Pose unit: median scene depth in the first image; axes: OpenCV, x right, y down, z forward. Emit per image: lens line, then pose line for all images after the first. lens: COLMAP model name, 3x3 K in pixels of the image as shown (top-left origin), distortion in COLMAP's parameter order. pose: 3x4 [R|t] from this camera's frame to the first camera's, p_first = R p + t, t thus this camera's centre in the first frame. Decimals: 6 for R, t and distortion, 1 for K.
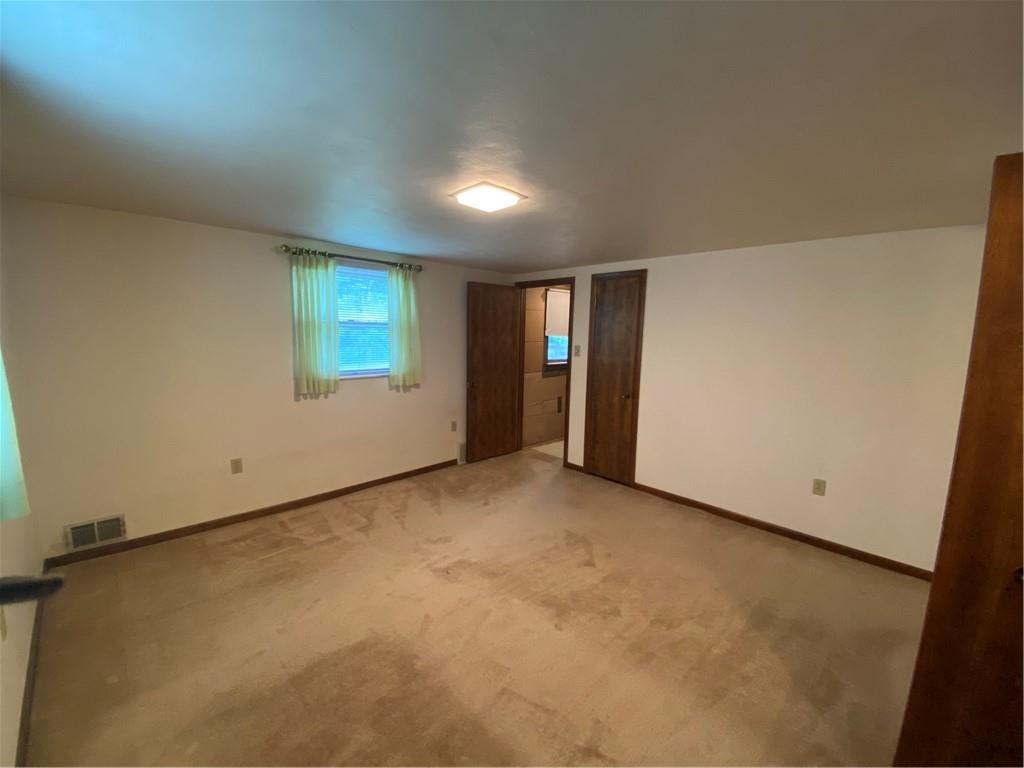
lens RADIAL K [[413.2, 0, 512.0], [0, 413.2, 384.0], [0, 0, 1]] dist [0.000671, -0.013762]
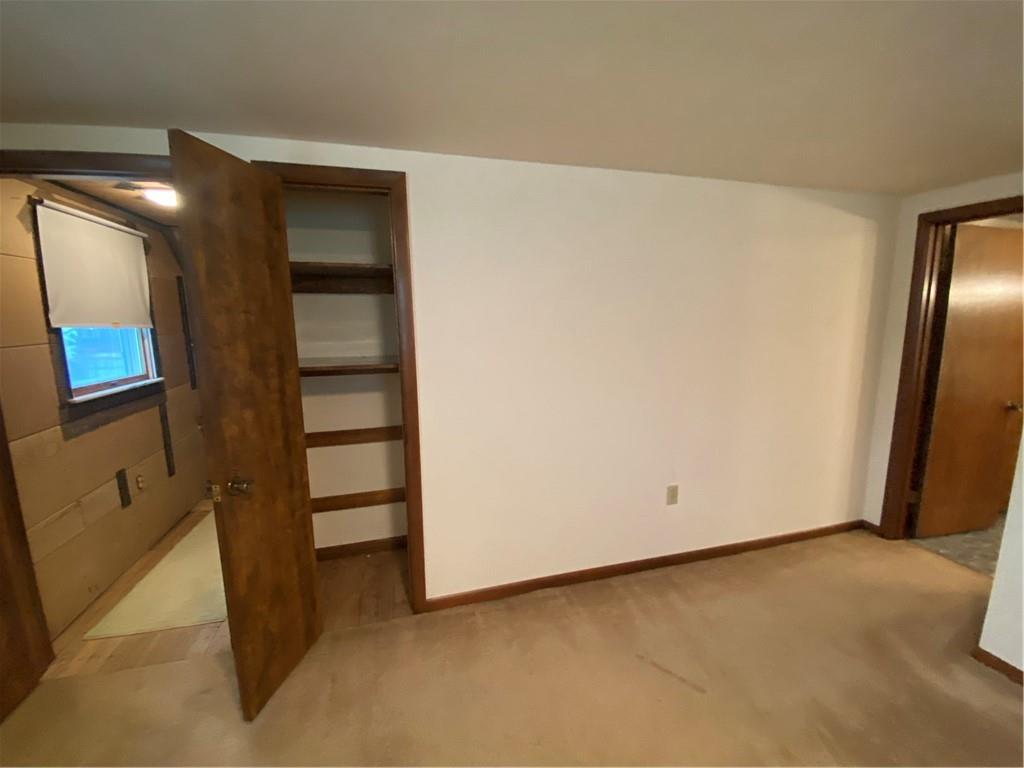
lens RADIAL K [[413.2, 0, 512.0], [0, 413.2, 384.0], [0, 0, 1]] dist [0.000671, -0.013762]
pose [[0.478713, -0.155788, 0.864039, -0.052510], [0.130648, 0.985815, 0.105360, -0.063433], [-0.868196, 0.062448, 0.492276, 0.581151]]
